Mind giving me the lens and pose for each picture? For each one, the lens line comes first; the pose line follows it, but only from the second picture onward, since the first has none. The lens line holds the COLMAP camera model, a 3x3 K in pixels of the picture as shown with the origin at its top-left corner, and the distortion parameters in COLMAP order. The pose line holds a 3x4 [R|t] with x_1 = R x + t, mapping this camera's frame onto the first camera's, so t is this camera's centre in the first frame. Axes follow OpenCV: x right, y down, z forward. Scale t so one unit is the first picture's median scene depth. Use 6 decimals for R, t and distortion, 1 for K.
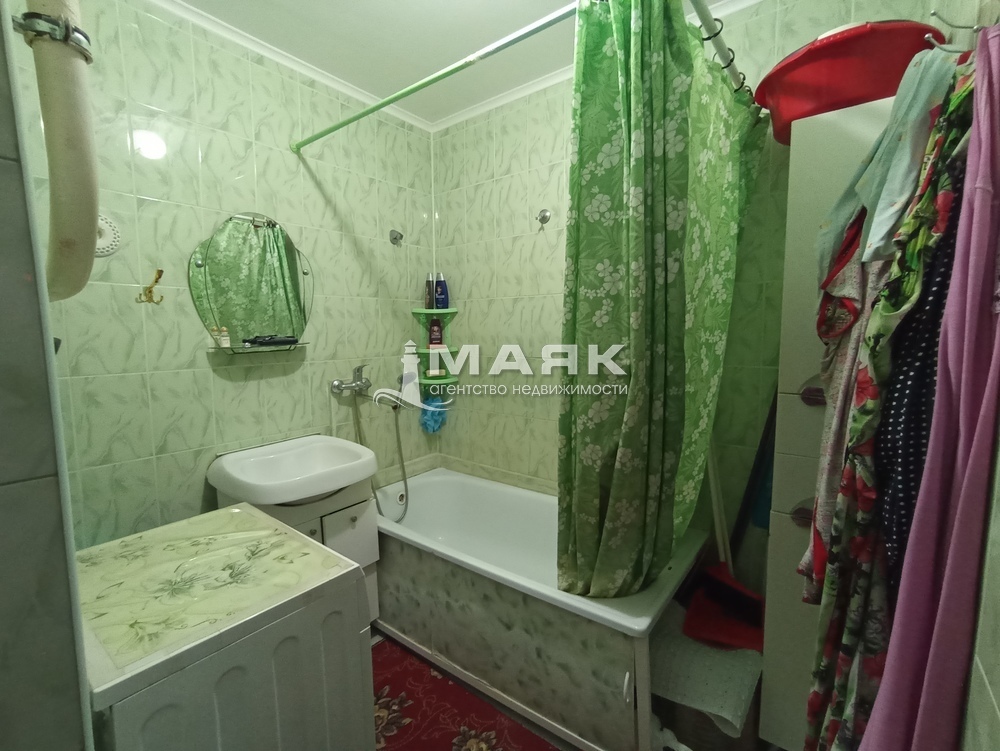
lens RADIAL K [[449.9, 0, 488.2], [0, 449.9, 373.8], [0, 0, 1]] dist [-0.049756, 0.030158]
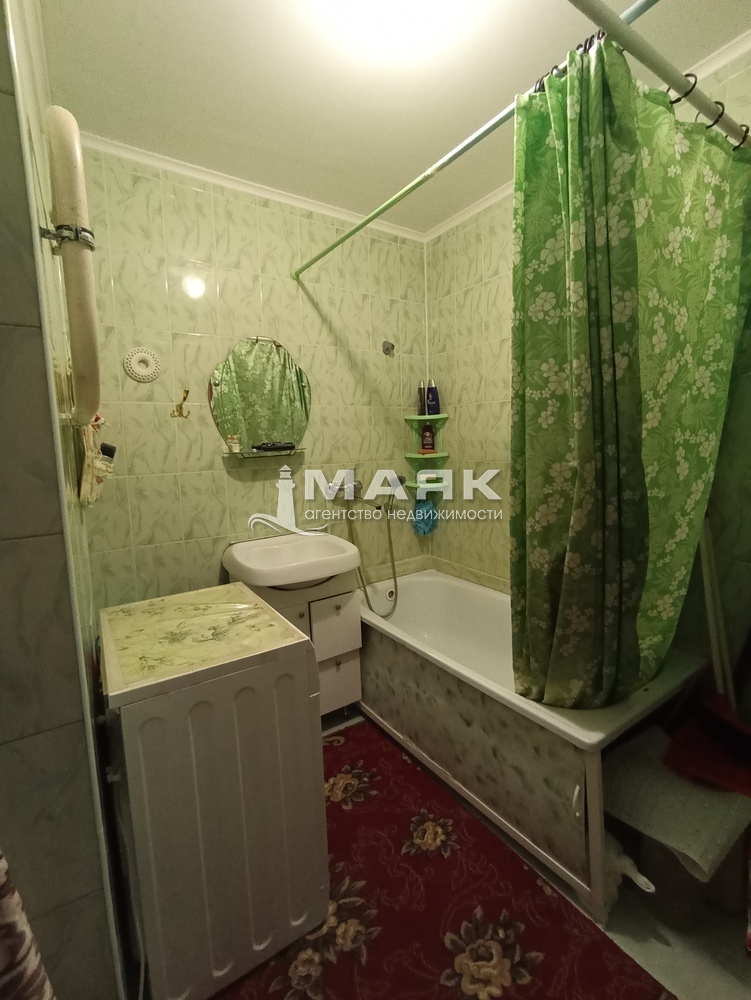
lens RADIAL K [[449.9, 0, 379.2], [0, 449.9, 490.2], [0, 0, 1]] dist [-0.049756, 0.030158]
pose [[0.955039, 0.018040, -0.295930, 0.144754], [-0.011946, 0.999678, 0.022388, 0.010286], [0.296238, -0.017846, 0.954947, -0.033713]]
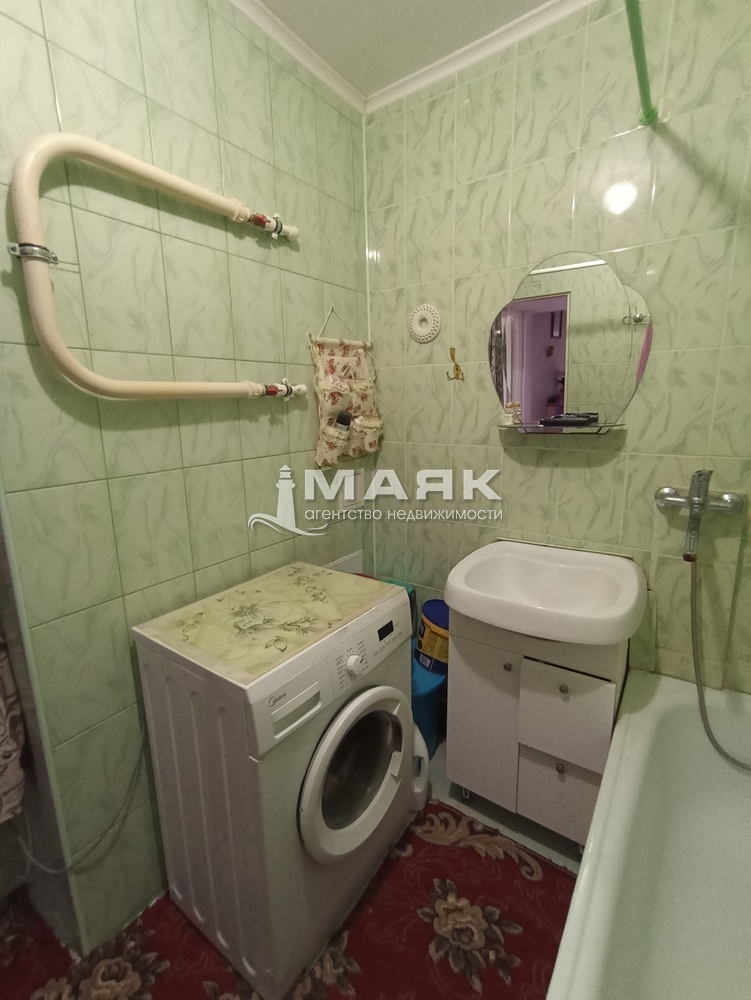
lens RADIAL K [[453.2, 0, 375.4], [0, 453.2, 488.2], [0, 0, 1]] dist [-0.032773, 0.014735]
pose [[0.070897, 0.196136, -0.978010, 0.345339], [-0.078998, 0.978502, 0.190508, -0.100392], [0.994351, 0.063754, 0.084867, 0.755063]]
